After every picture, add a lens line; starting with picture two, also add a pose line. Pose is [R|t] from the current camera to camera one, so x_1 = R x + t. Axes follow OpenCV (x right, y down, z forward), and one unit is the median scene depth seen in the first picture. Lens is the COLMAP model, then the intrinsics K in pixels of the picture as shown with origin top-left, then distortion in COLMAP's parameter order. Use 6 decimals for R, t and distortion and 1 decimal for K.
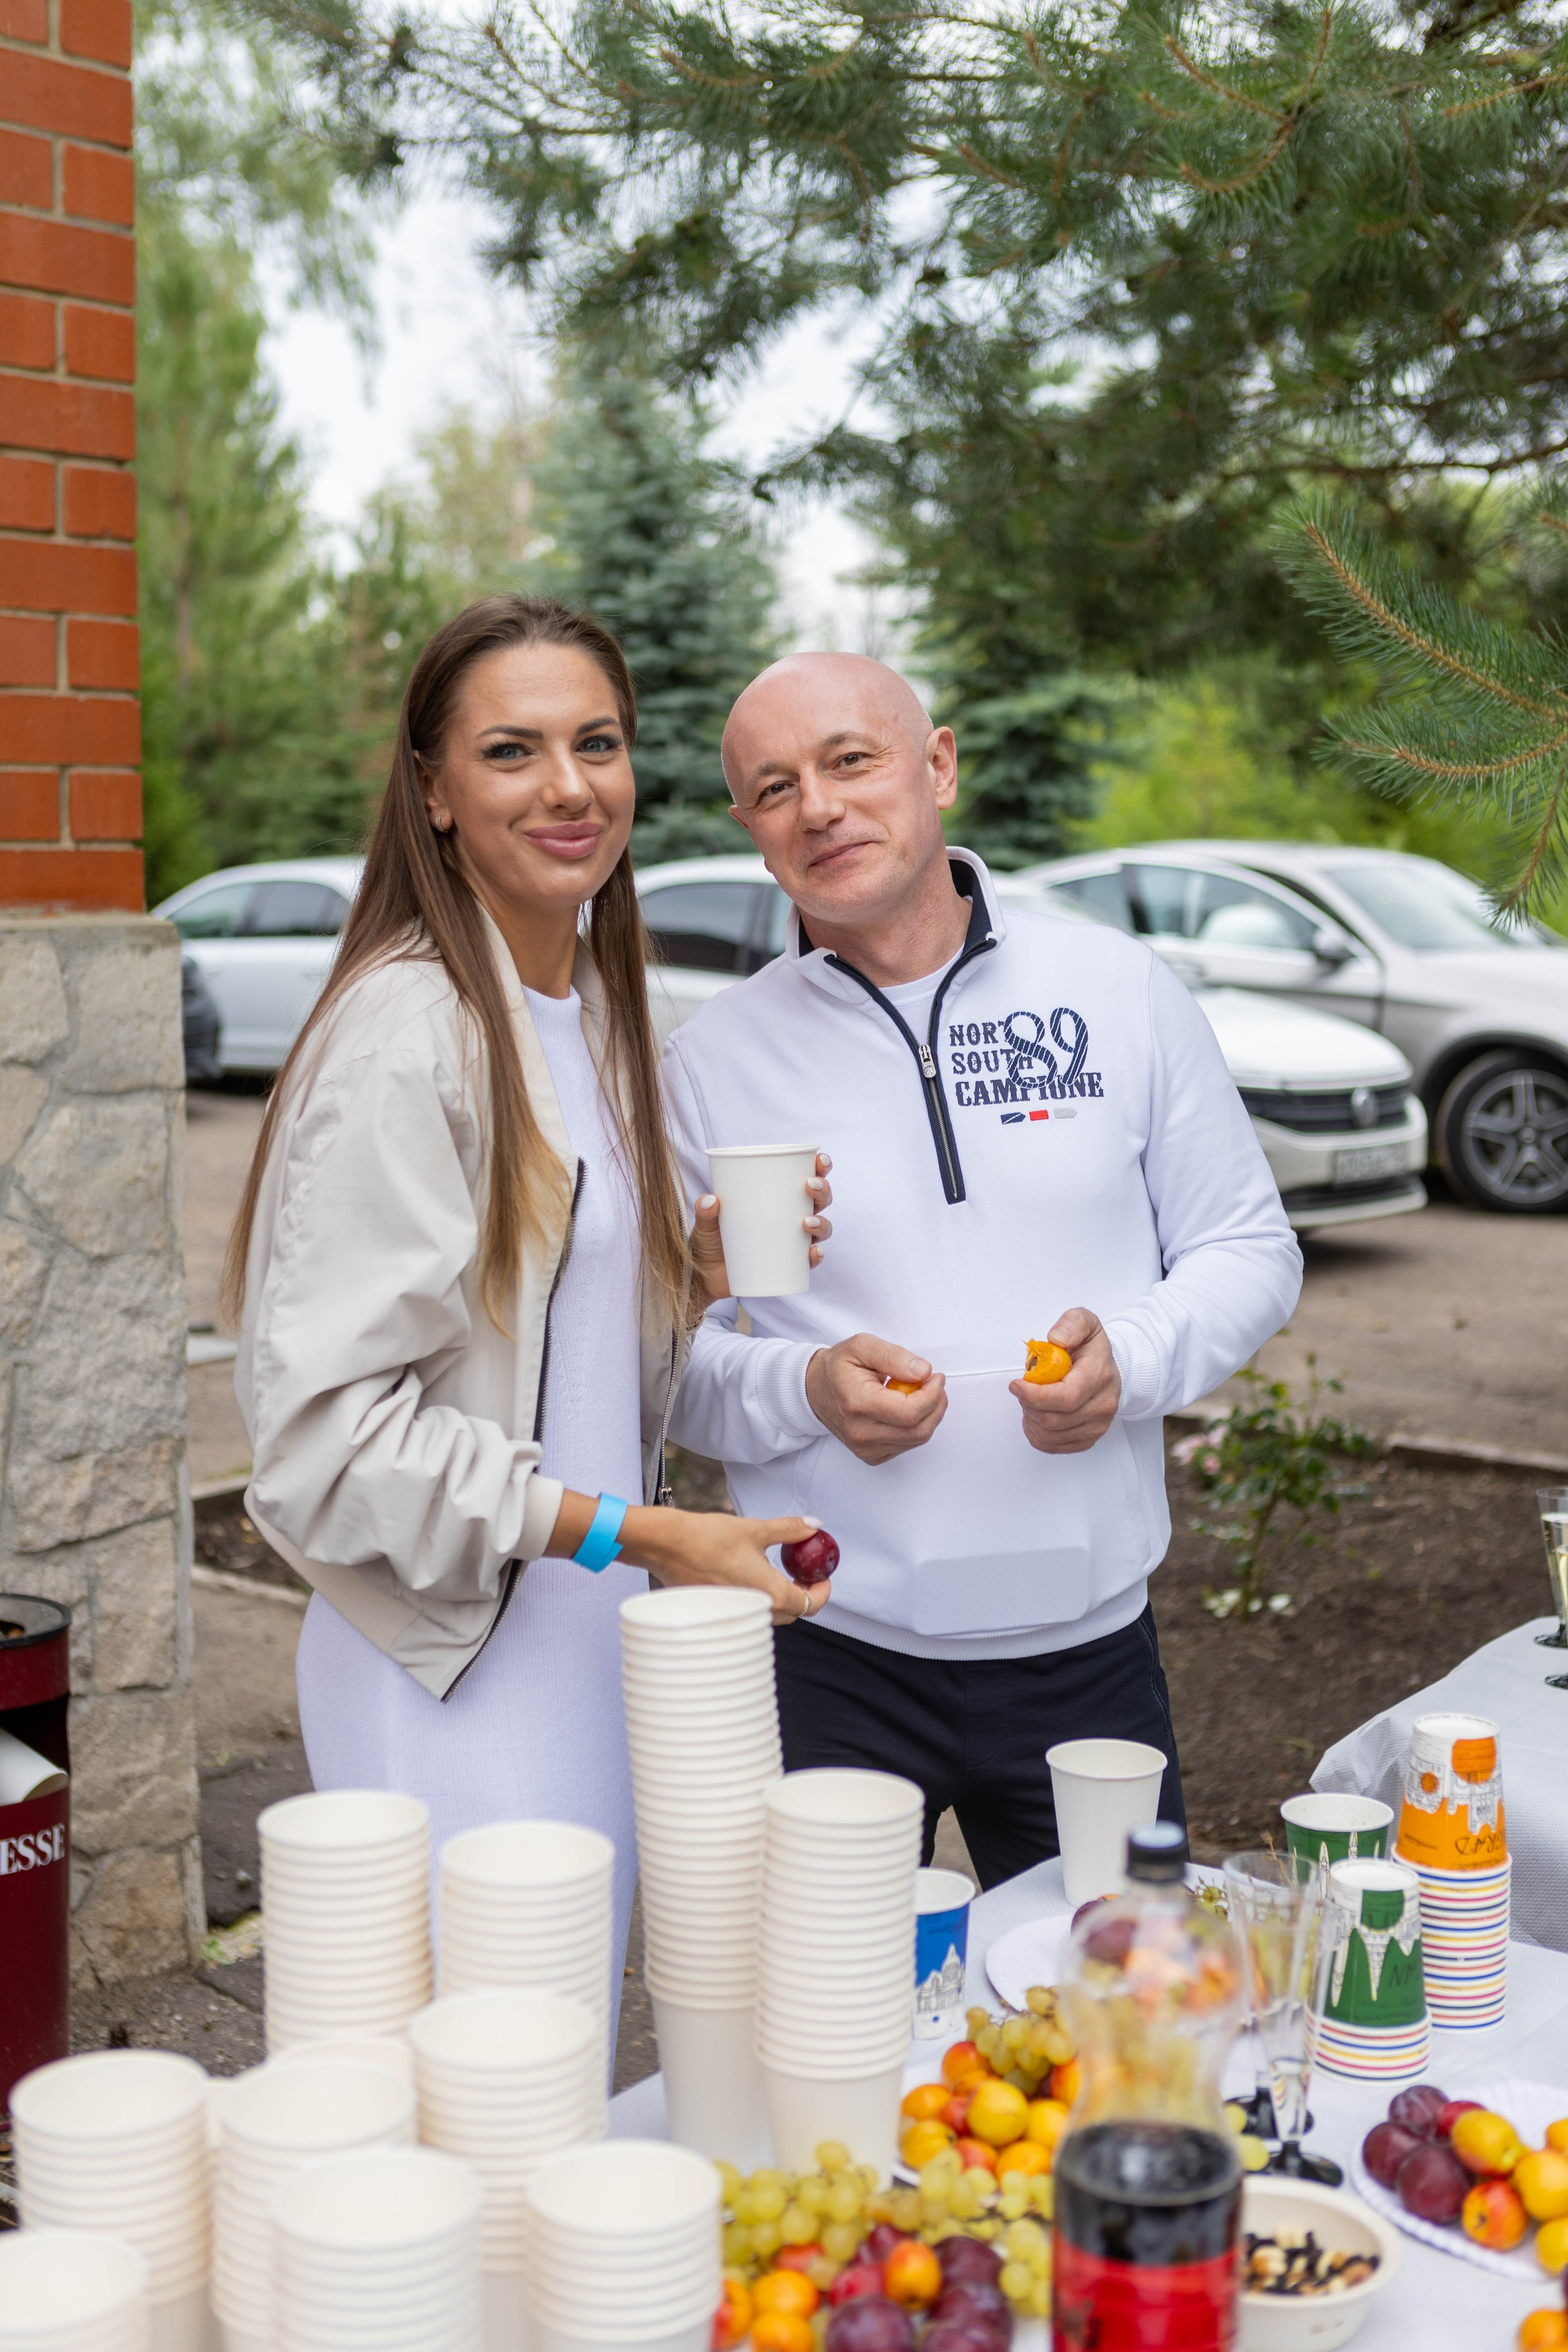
lens RADIAL K [[2824.8, 0, 788.0], [0, 2824.8, 1169.6], [0, 0, 1]] dist [-0.033072, 0.000000]
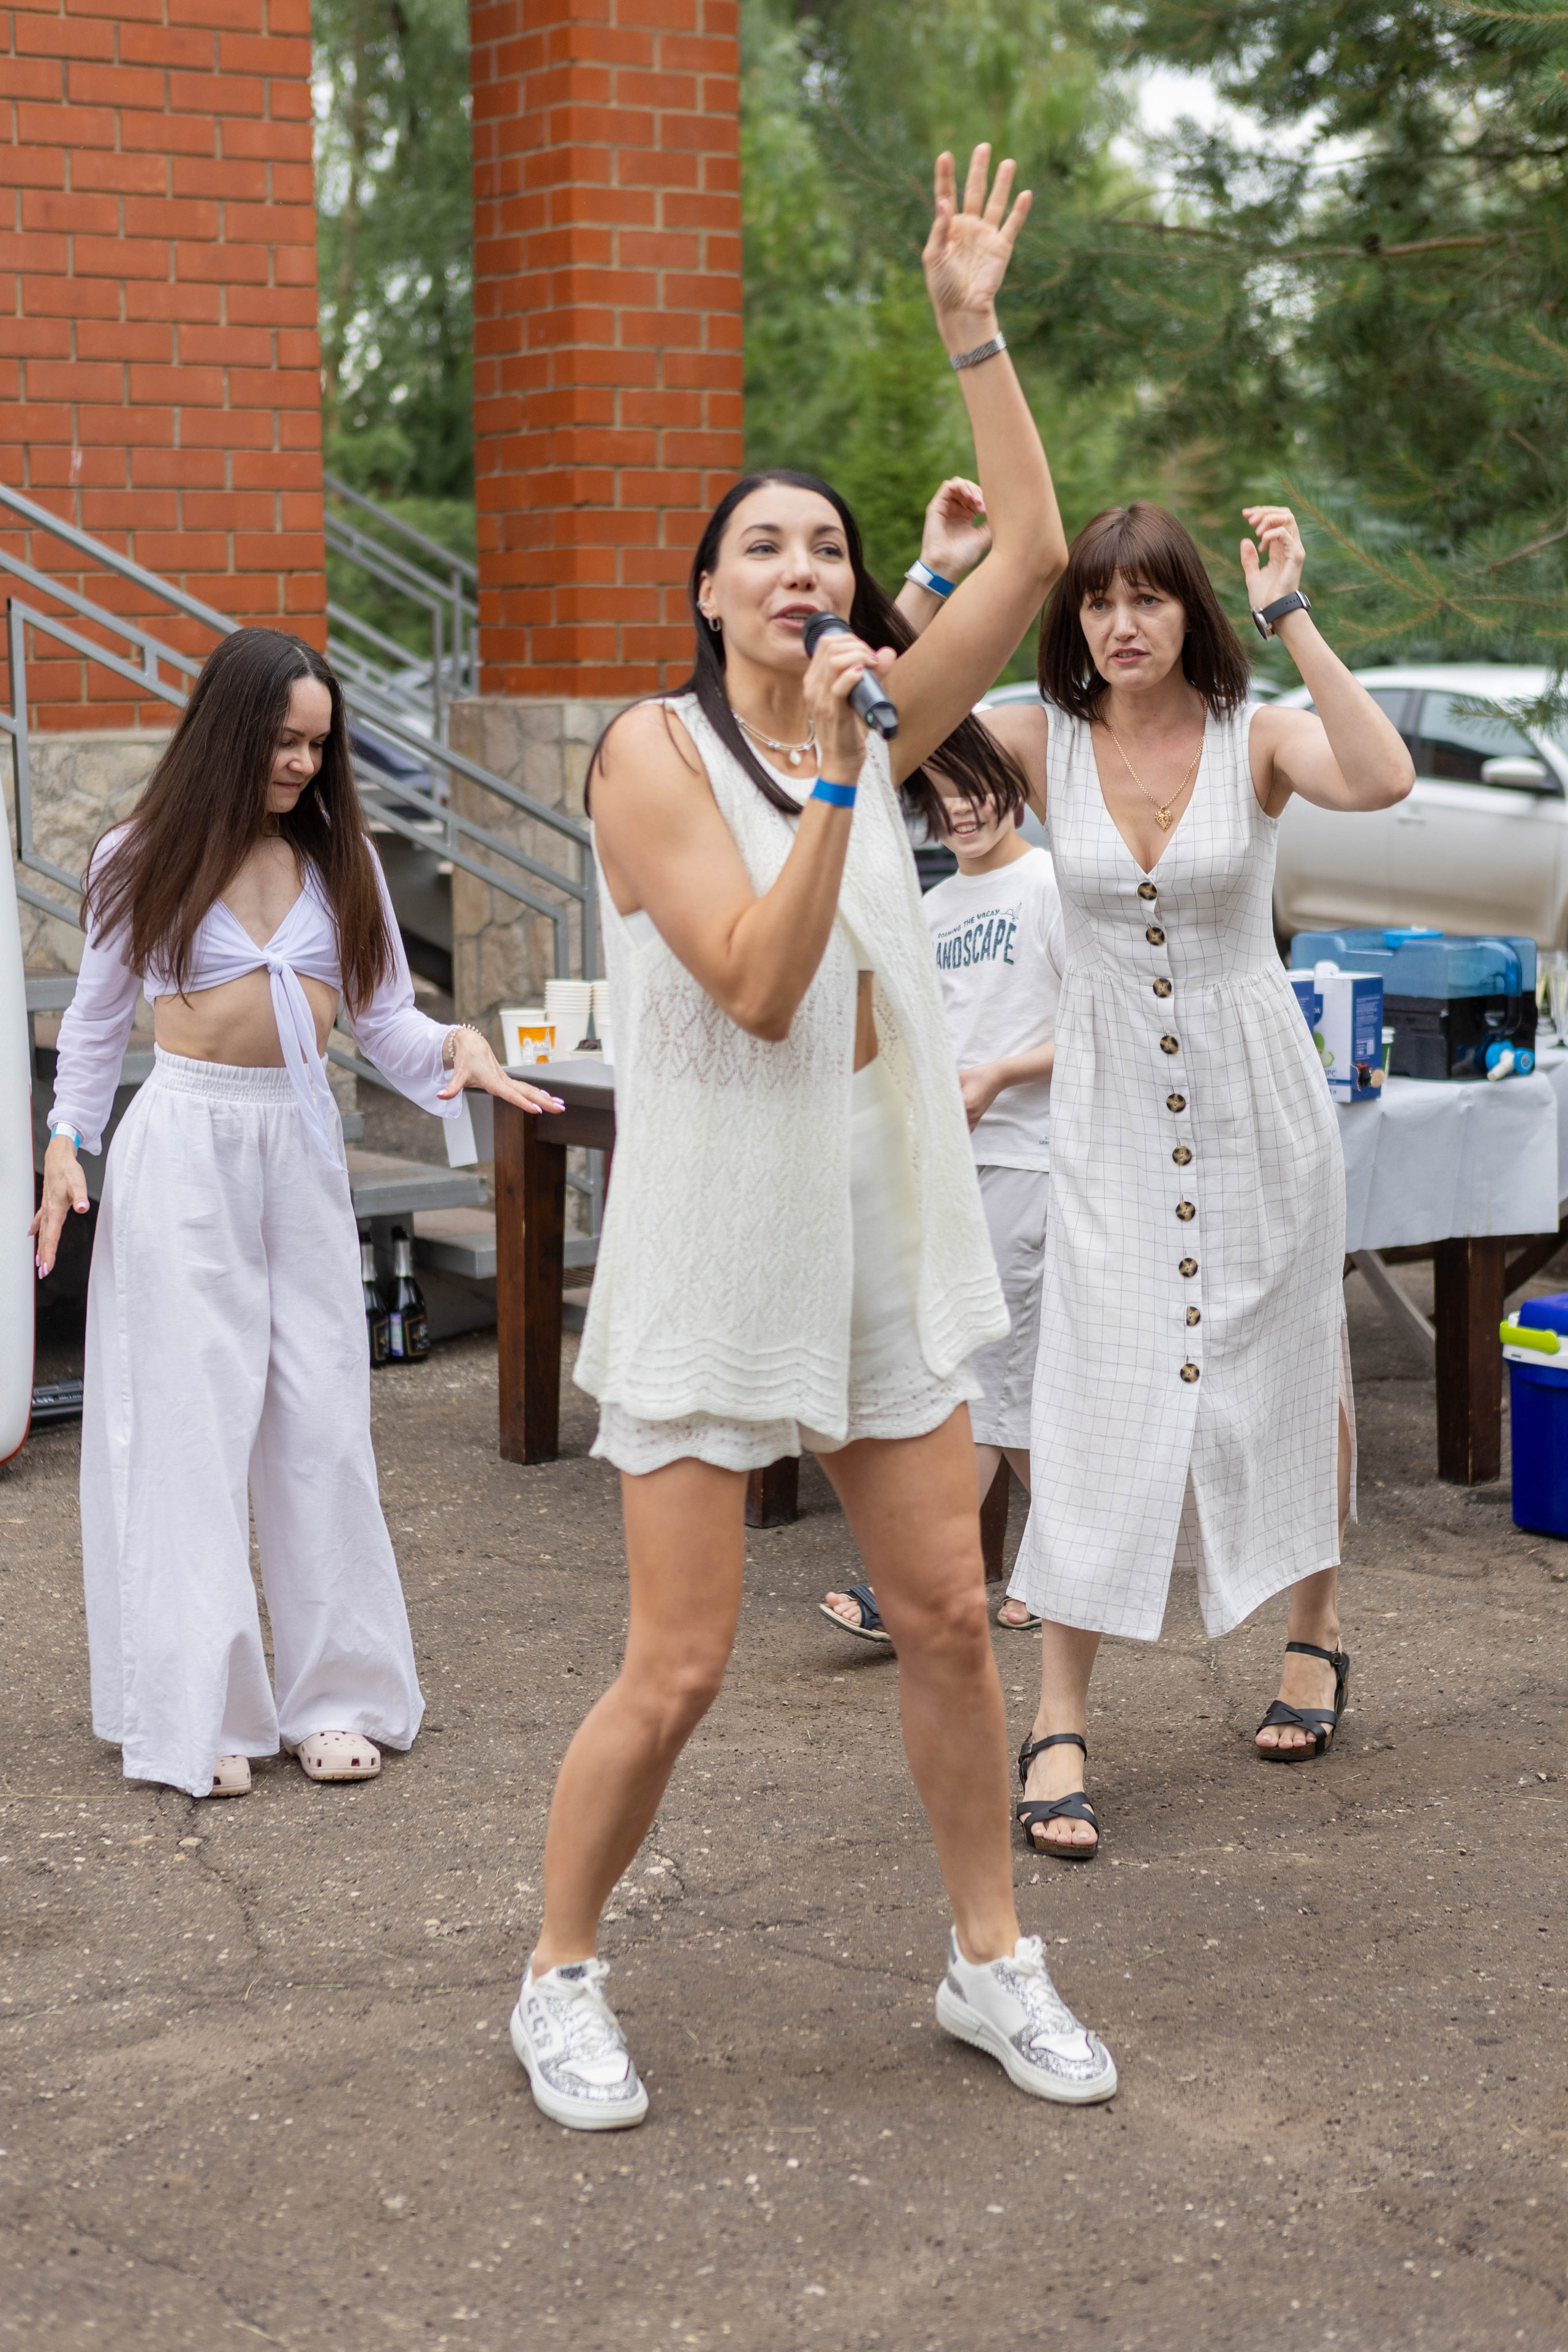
lens RADIAL K [[3892.7, 0, 801.7], [0, 3892.7, 1162.0], [0, 0, 1]] dist [-0.053327, 0.000000]
pose [[0.958759, 0.020418, -0.283487, 0.421008], [-0.016606, 0.999737, 0.015844, 0.137185], [0.283736, -0.010483, 0.958845, -1.145867]]
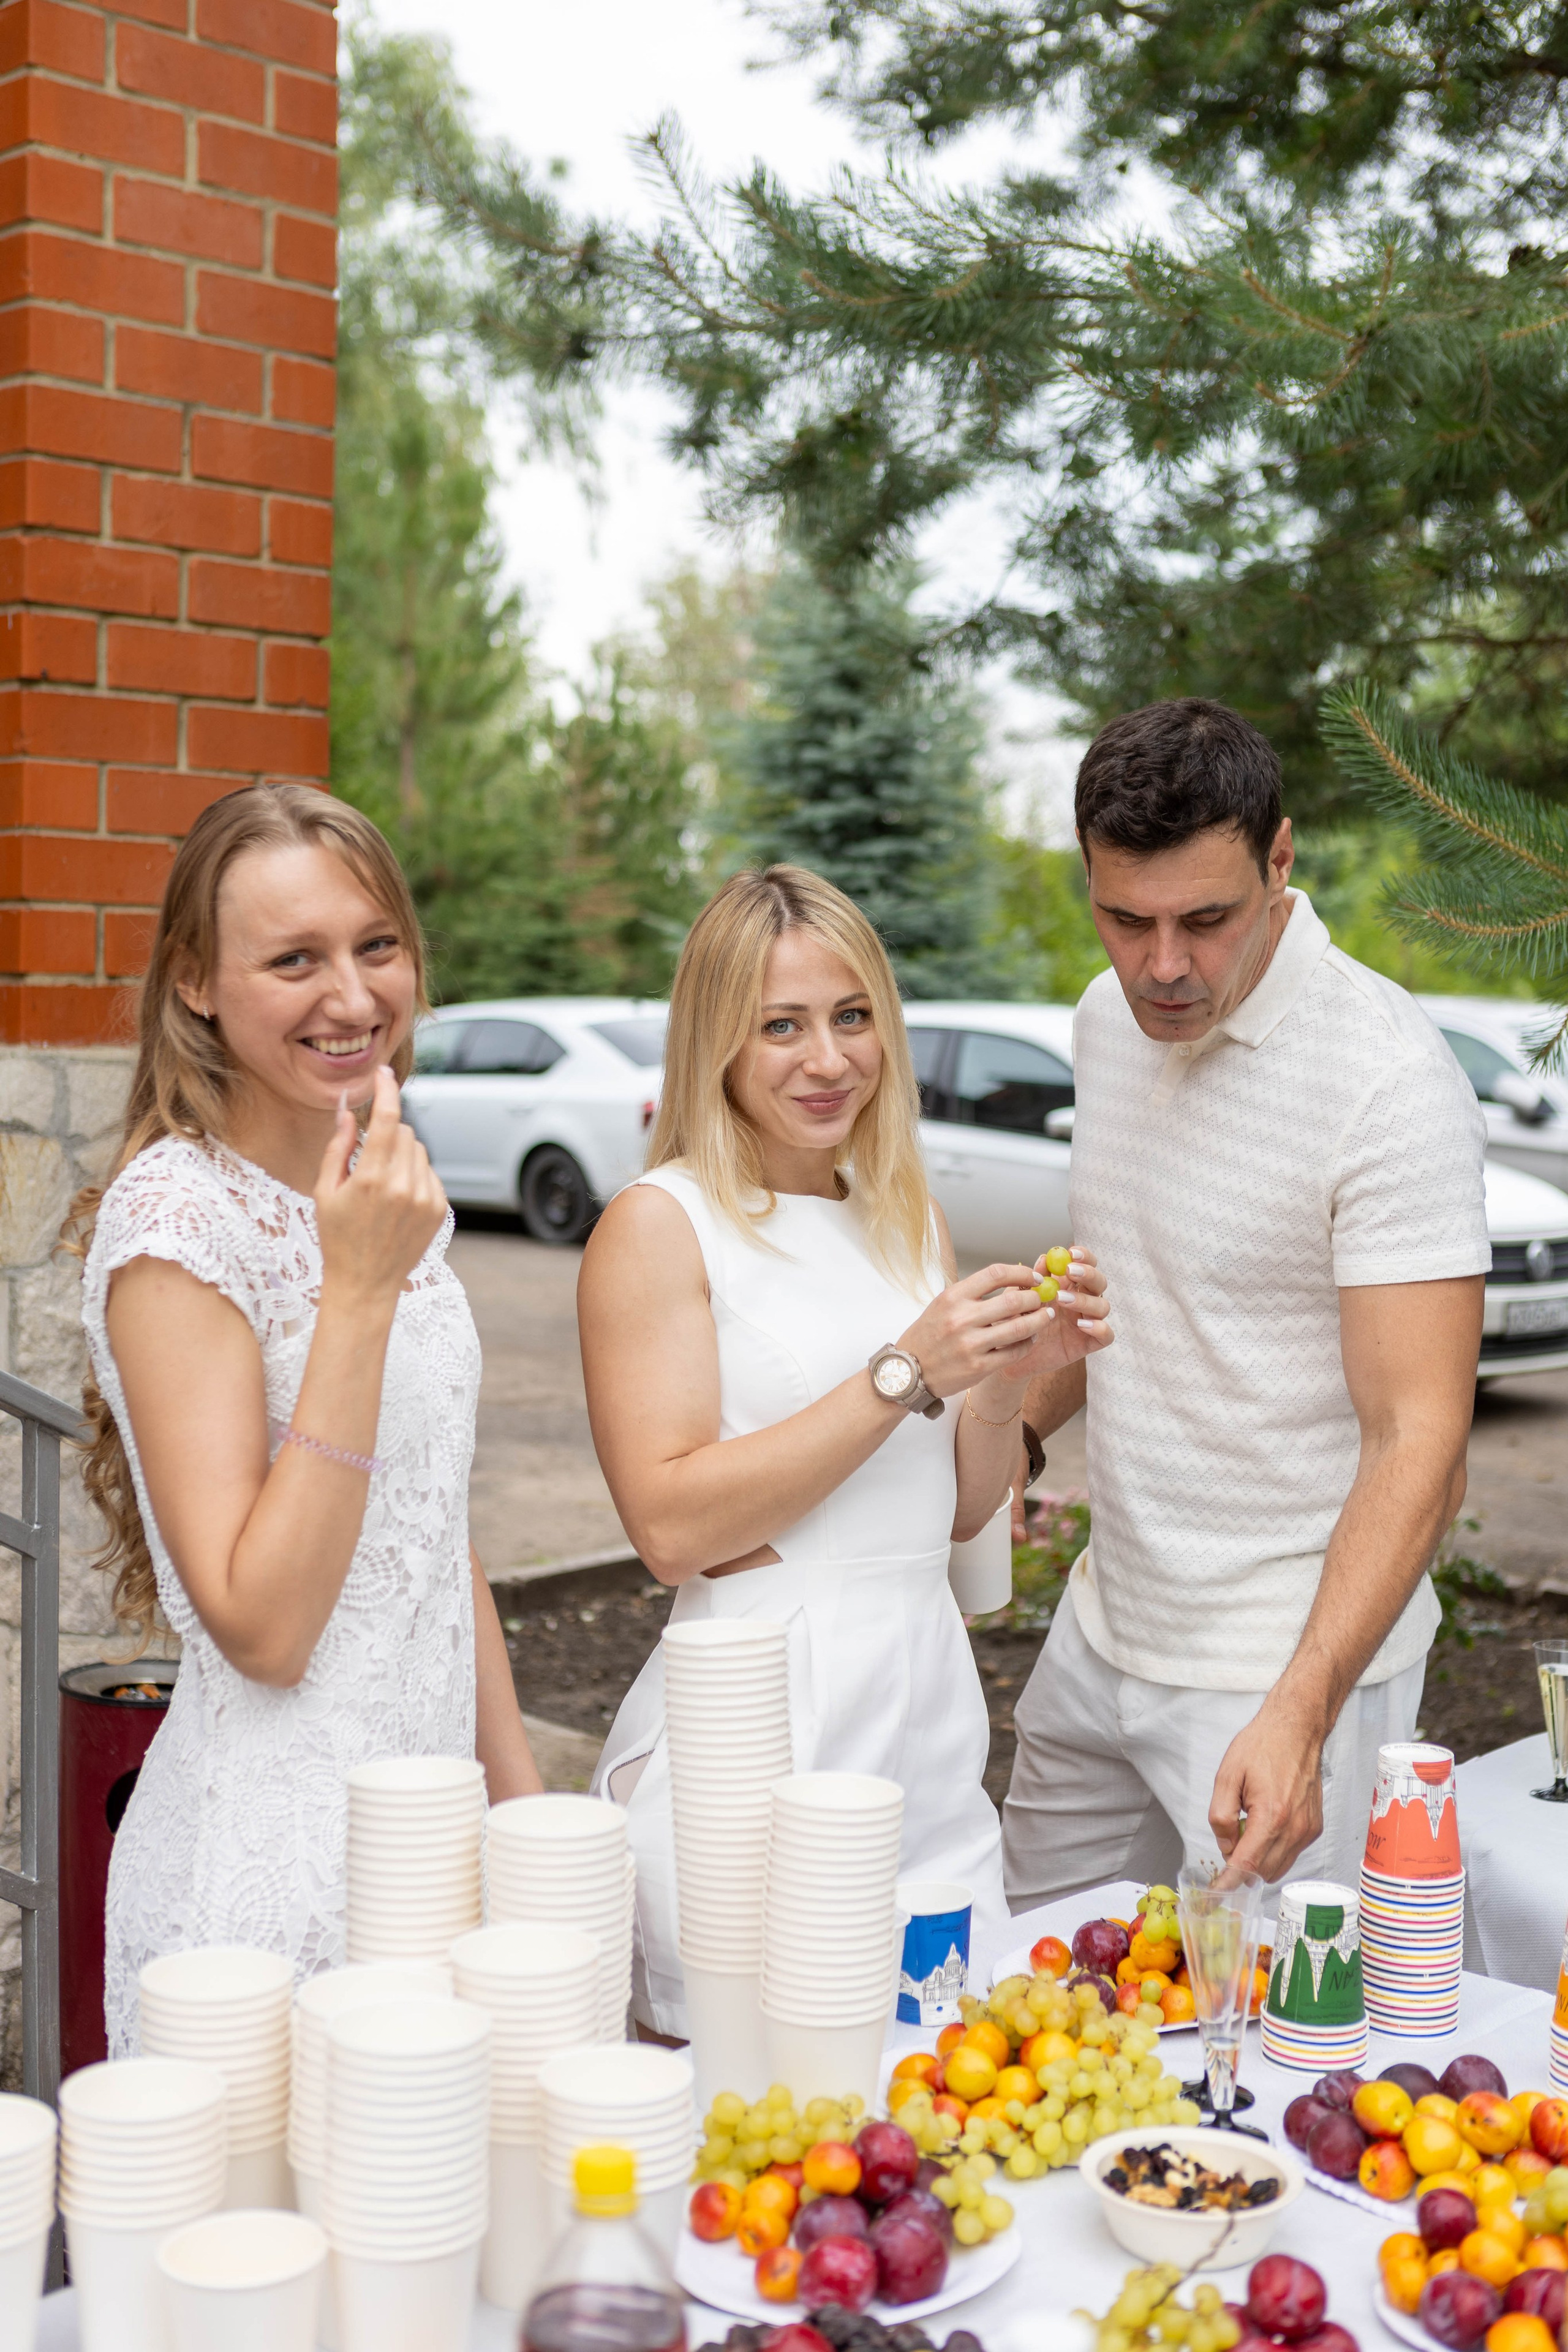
lens RADIAL K [[2824.8, 0, 771.7], [0, 2824.8, 1194.6], [0, 0, 1]] dist [-0.033072, 0.000000]
pose [[0.996651, 0.019720, -0.079363, 0.023819], [-0.023064, 0.998875, -0.041437, 0.006333], [0.078456, 0.043129, 0.995984, -0.057605]]
